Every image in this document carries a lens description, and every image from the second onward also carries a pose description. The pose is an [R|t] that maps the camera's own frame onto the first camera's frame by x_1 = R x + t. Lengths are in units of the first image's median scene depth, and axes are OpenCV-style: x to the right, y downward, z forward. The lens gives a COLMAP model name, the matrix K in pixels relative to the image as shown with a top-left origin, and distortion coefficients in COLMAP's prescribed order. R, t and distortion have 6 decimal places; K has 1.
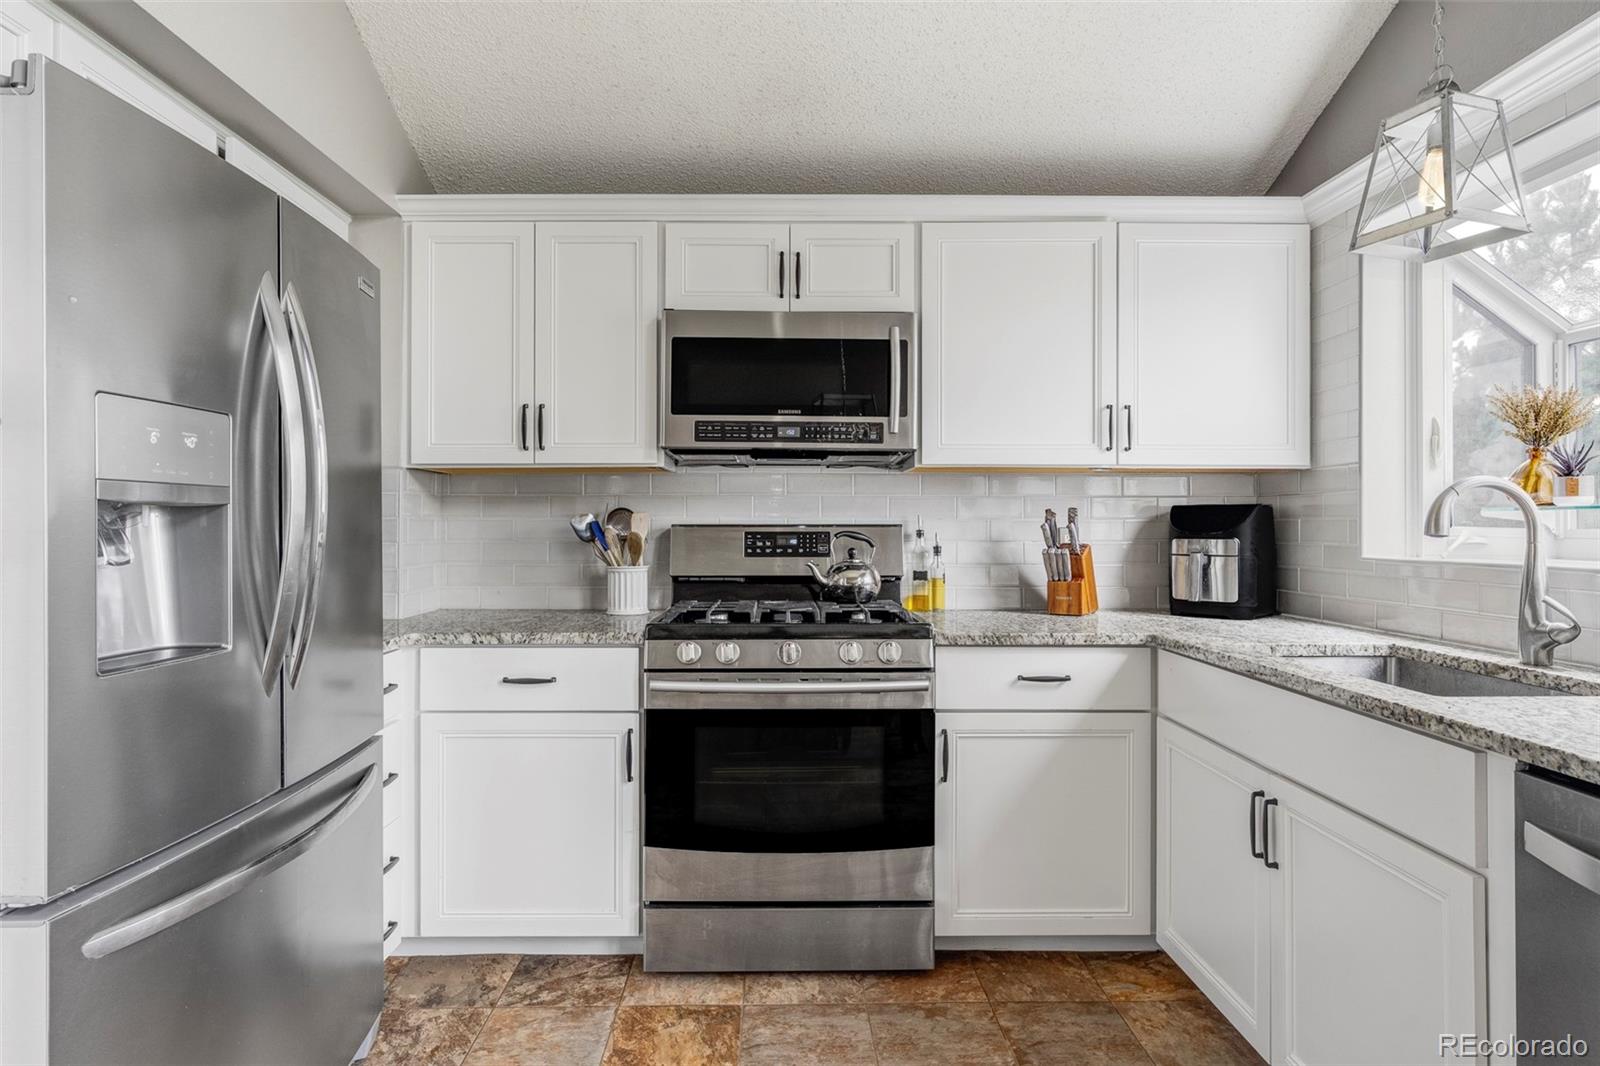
lens RADIAL K [[866.8, 0, 788.2], [0, 866.8, 518.5], [0, 0, 1]] dist [-0.009996, 0.004390]
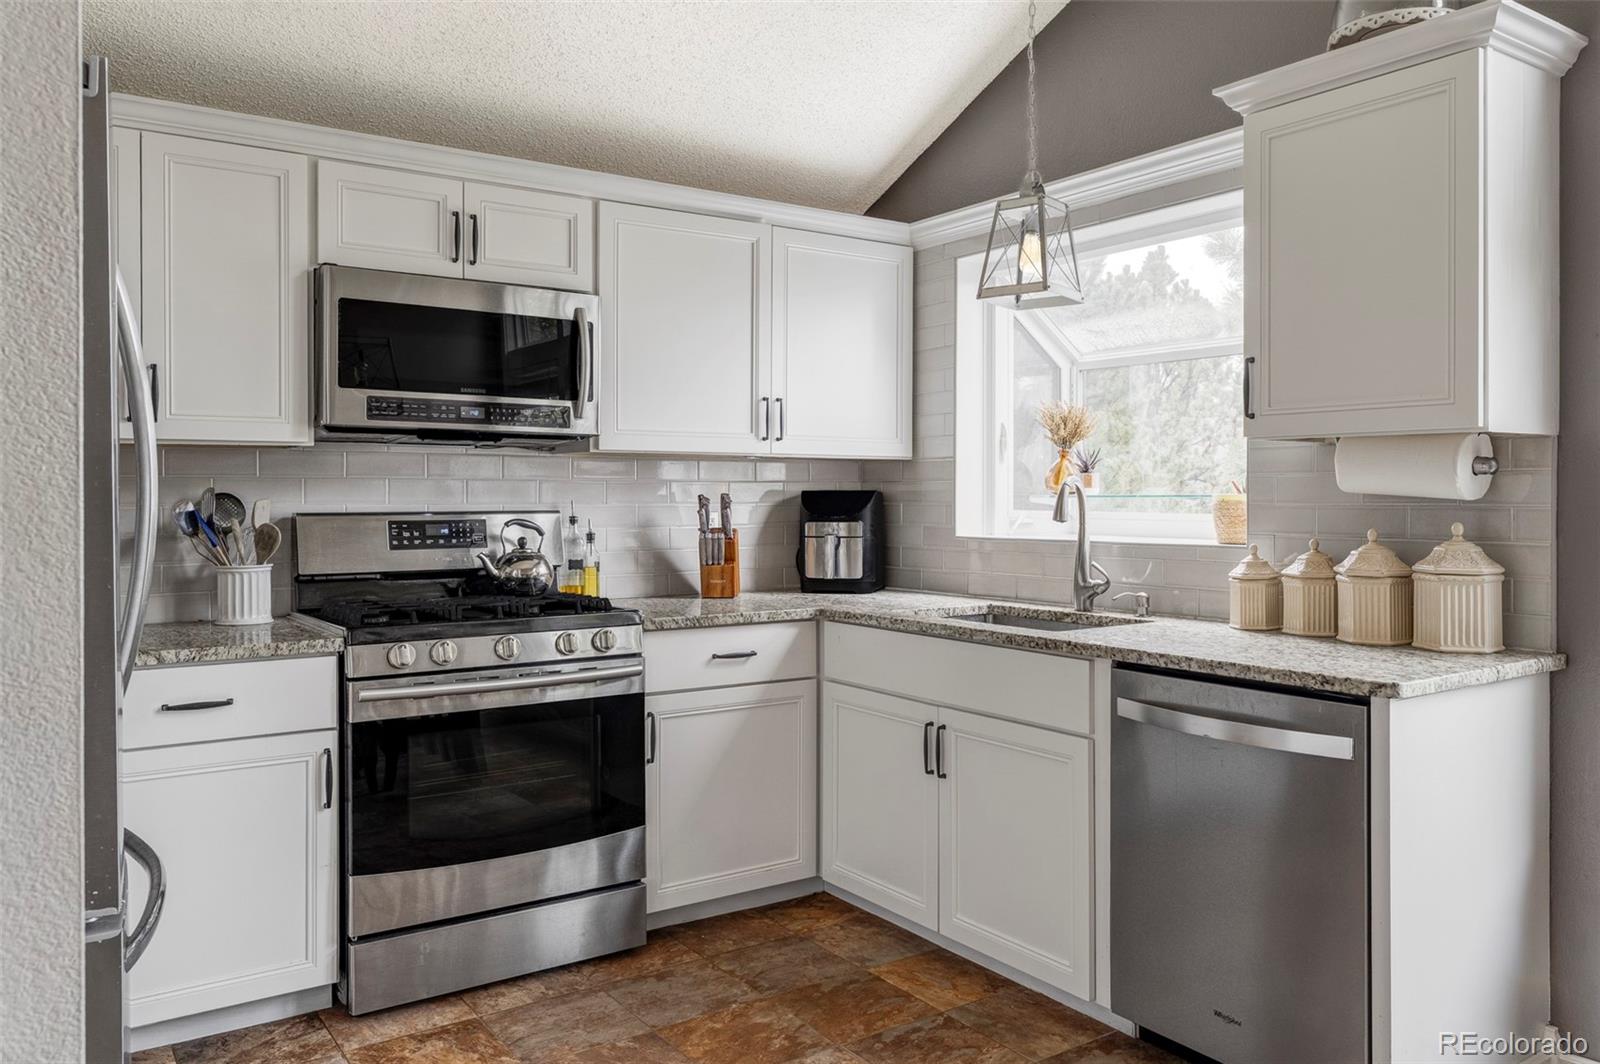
lens RADIAL K [[1189.2, 0, 817.8], [0, 1189.2, 502.8], [0, 0, 1]] dist [0.000199, -0.000817]
pose [[0.826464, -0.004875, 0.562969, -0.436999], [-0.002727, 0.999916, 0.012663, -0.022630], [-0.562984, -0.012001, 0.826381, -0.267808]]
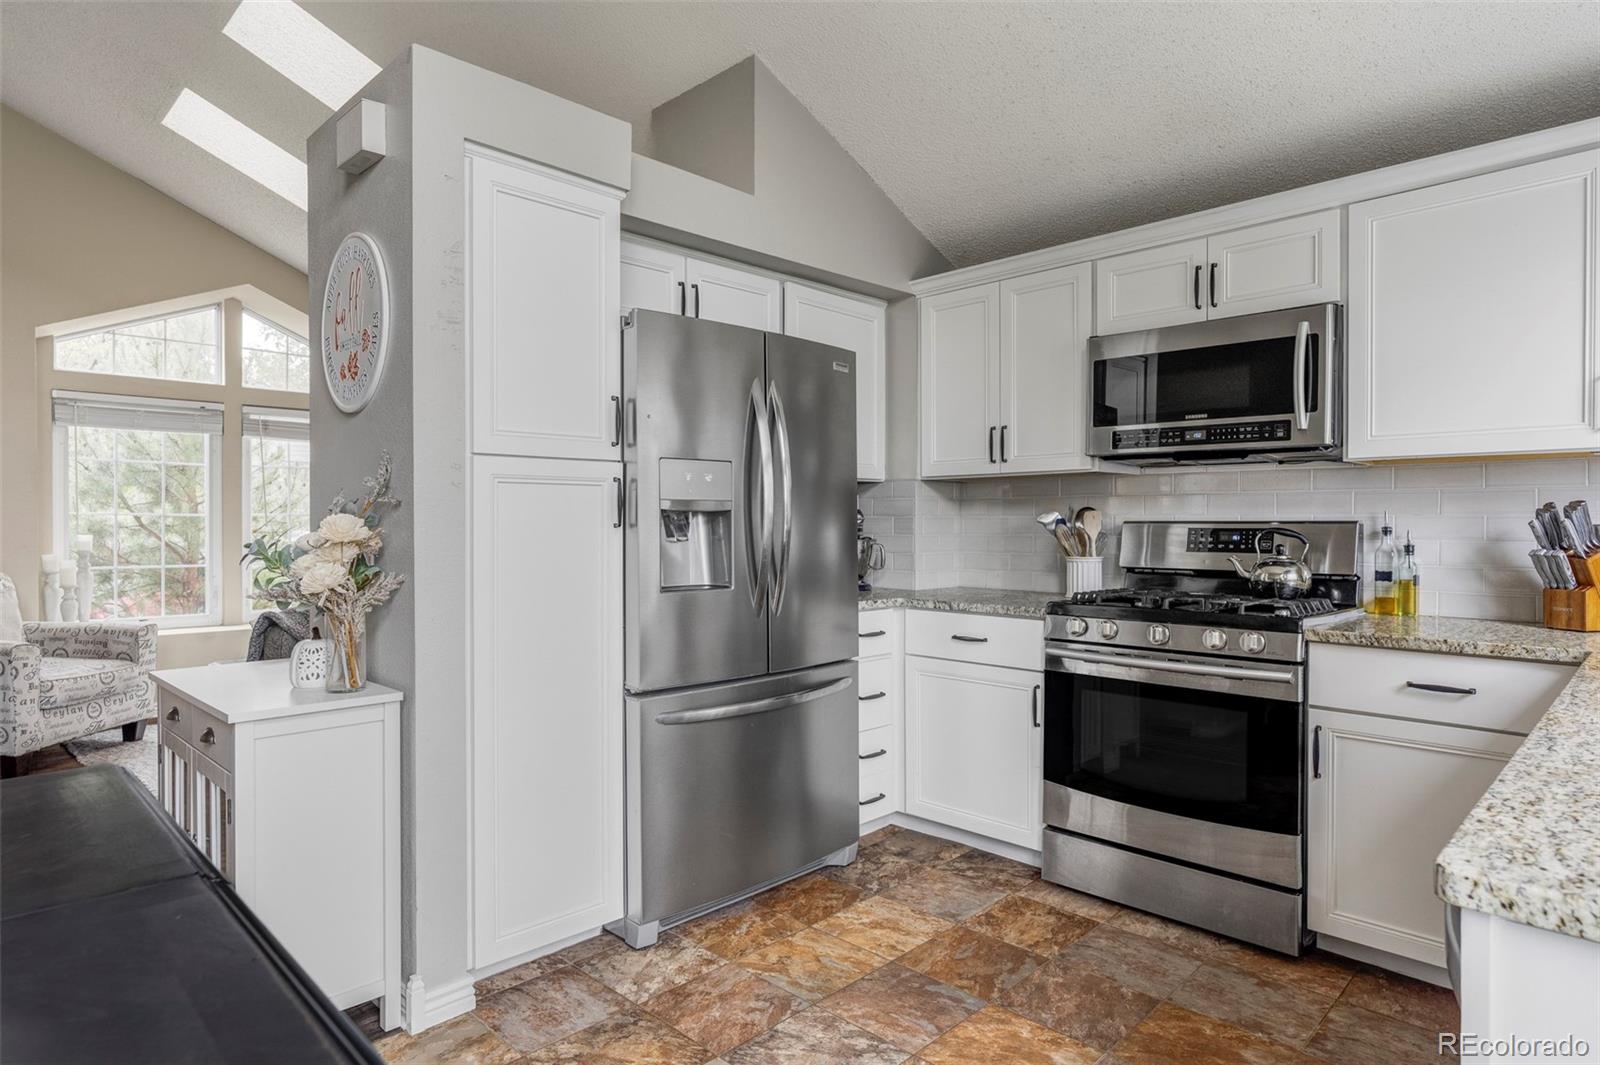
lens RADIAL K [[903.6, 0, 791.3], [0, 903.6, 531.8], [0, 0, 1]] dist [-0.003048, 0.000189]
pose [[0.696901, 0.006636, -0.717137, 0.489472], [0.006754, 0.999852, 0.015815, -0.001120], [0.717135, -0.015864, 0.696753, -0.154958]]
